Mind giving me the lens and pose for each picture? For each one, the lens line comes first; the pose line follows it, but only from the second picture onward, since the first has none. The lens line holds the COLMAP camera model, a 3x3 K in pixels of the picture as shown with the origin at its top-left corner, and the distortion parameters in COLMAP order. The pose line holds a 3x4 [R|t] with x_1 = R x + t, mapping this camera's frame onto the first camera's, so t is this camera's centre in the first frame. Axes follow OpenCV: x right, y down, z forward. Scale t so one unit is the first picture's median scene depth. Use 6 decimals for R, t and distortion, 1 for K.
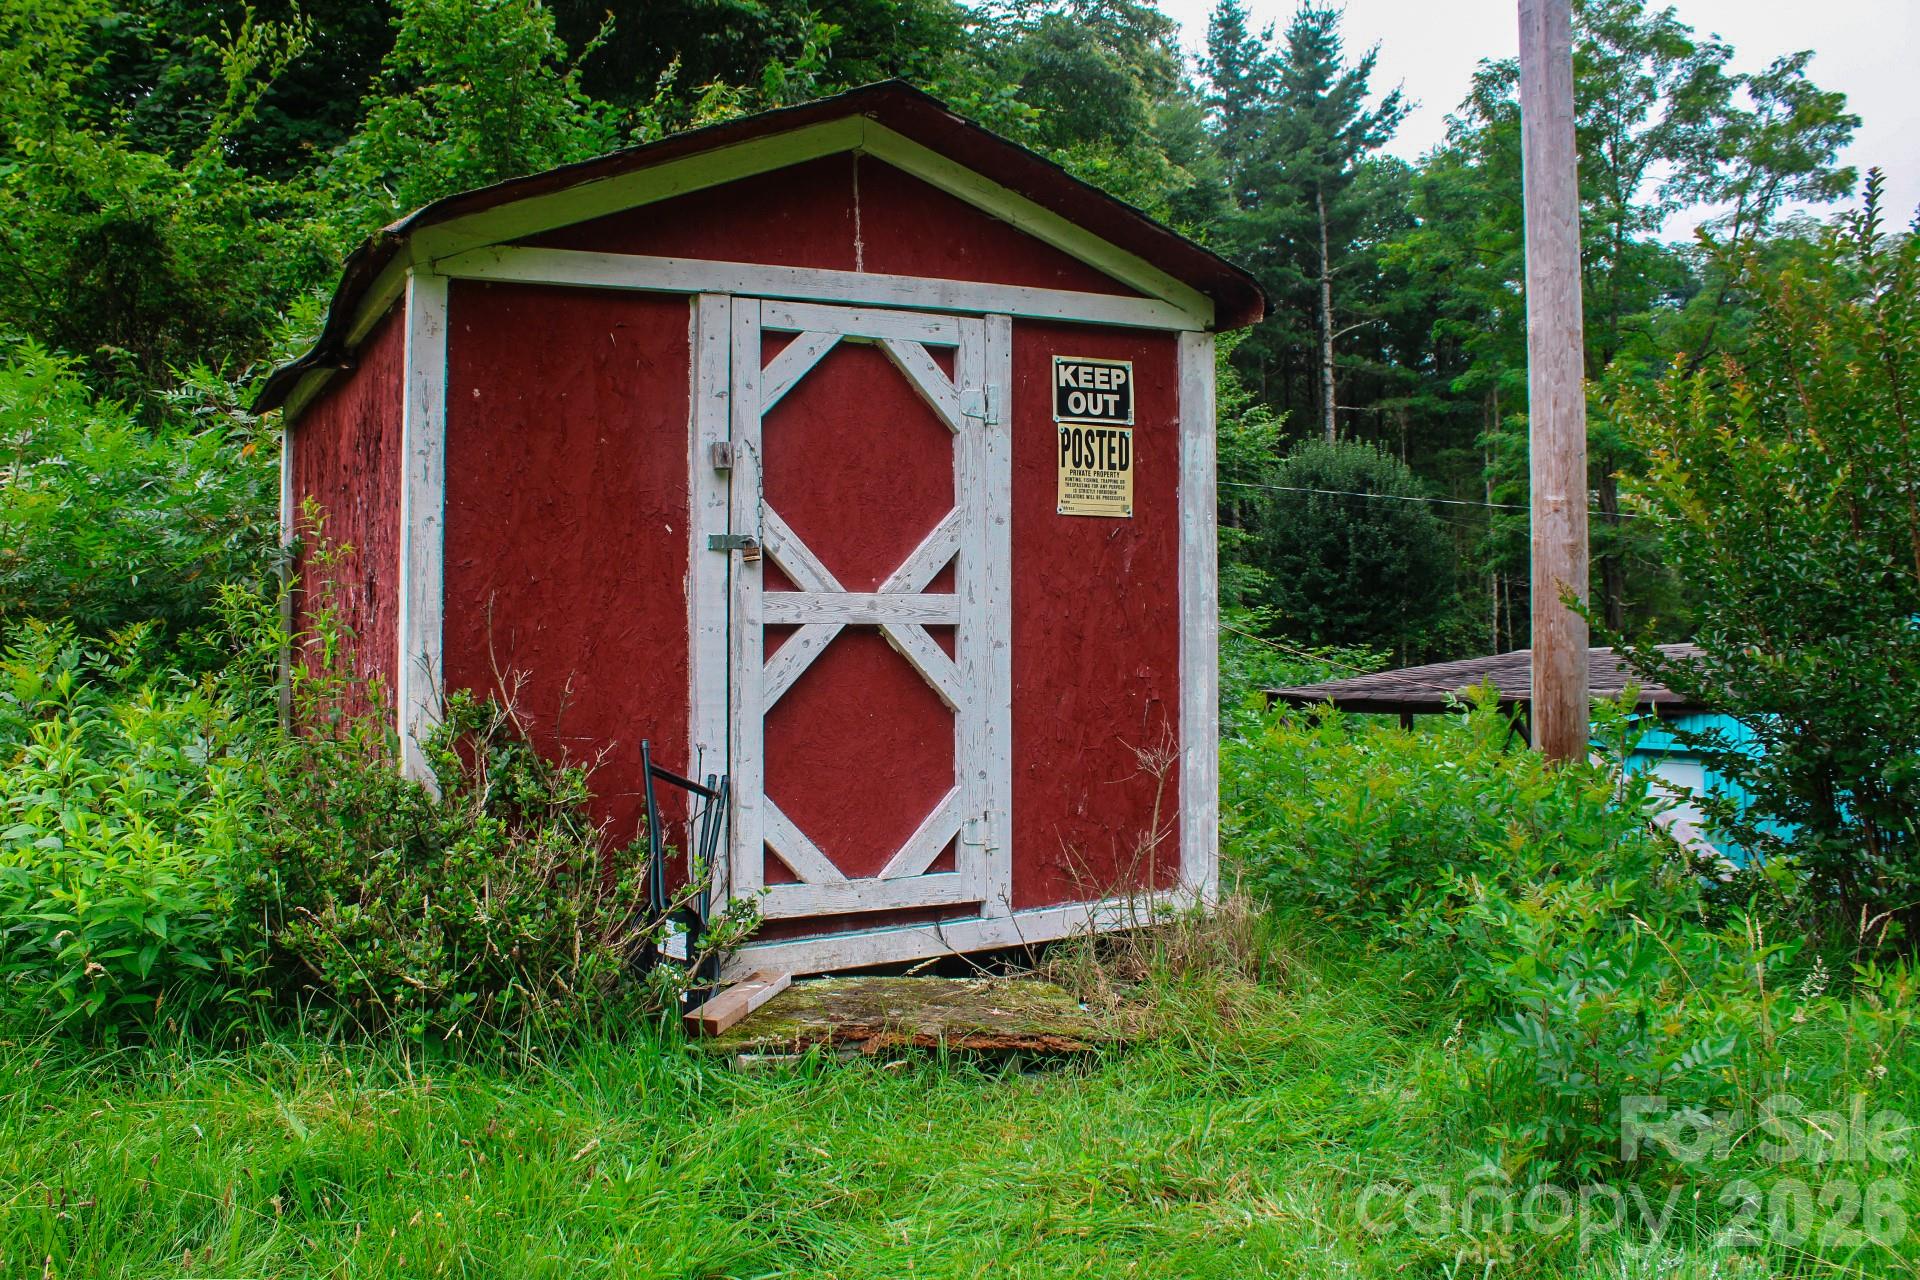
lens RADIAL K [[1599.2, 0, 952.5], [0, 1599.2, 634.1], [0, 0, 1]] dist [-0.171343, 0.151314]
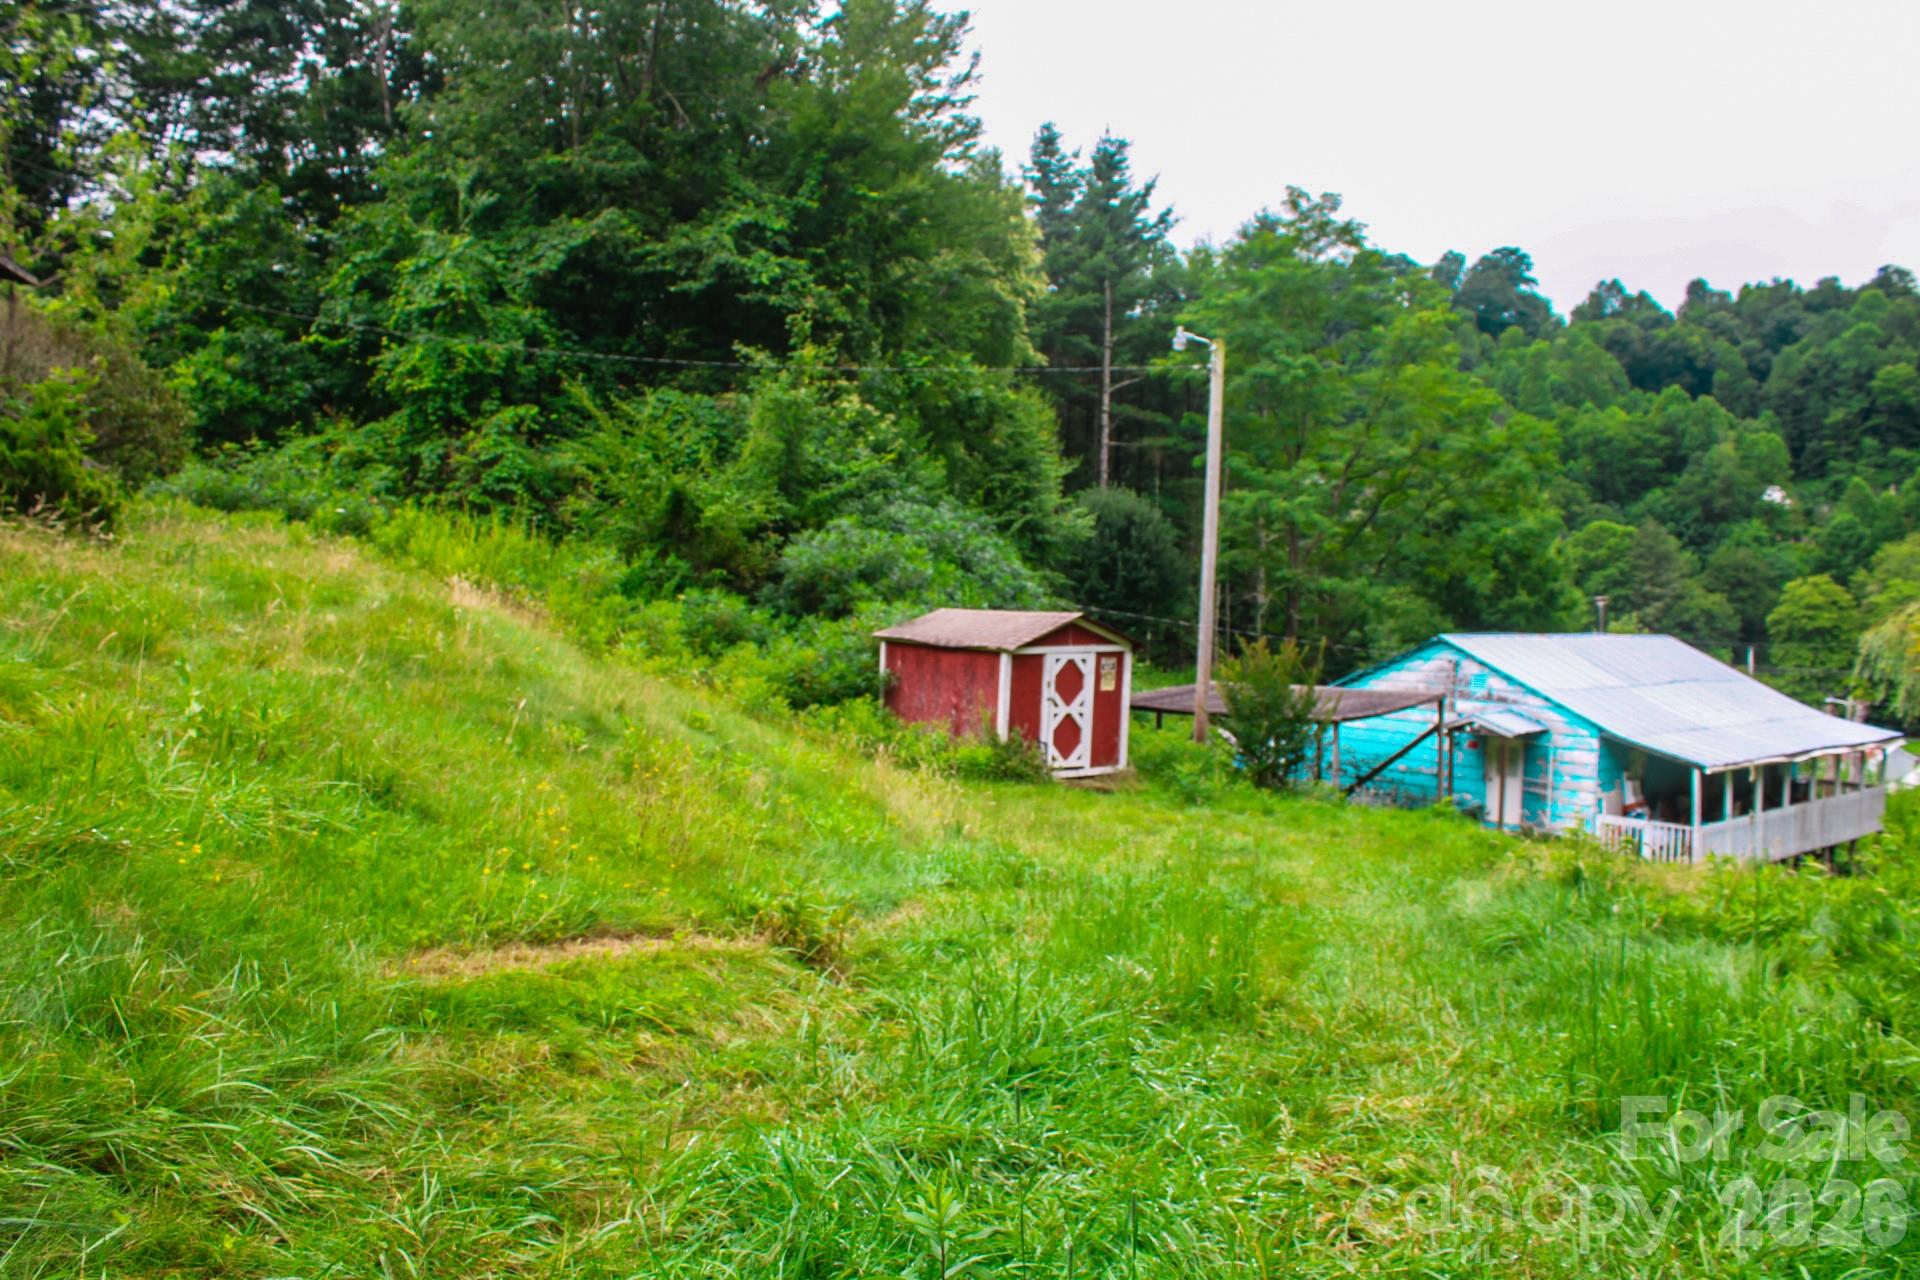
lens RADIAL K [[1599.2, 0, 952.5], [0, 1599.2, 634.1], [0, 0, 1]] dist [-0.171343, 0.151314]
pose [[0.985971, 0.042140, 0.161513, -0.099992], [-0.049874, 0.997780, 0.044128, -0.037064], [-0.159295, -0.051565, 0.985884, -0.318664]]
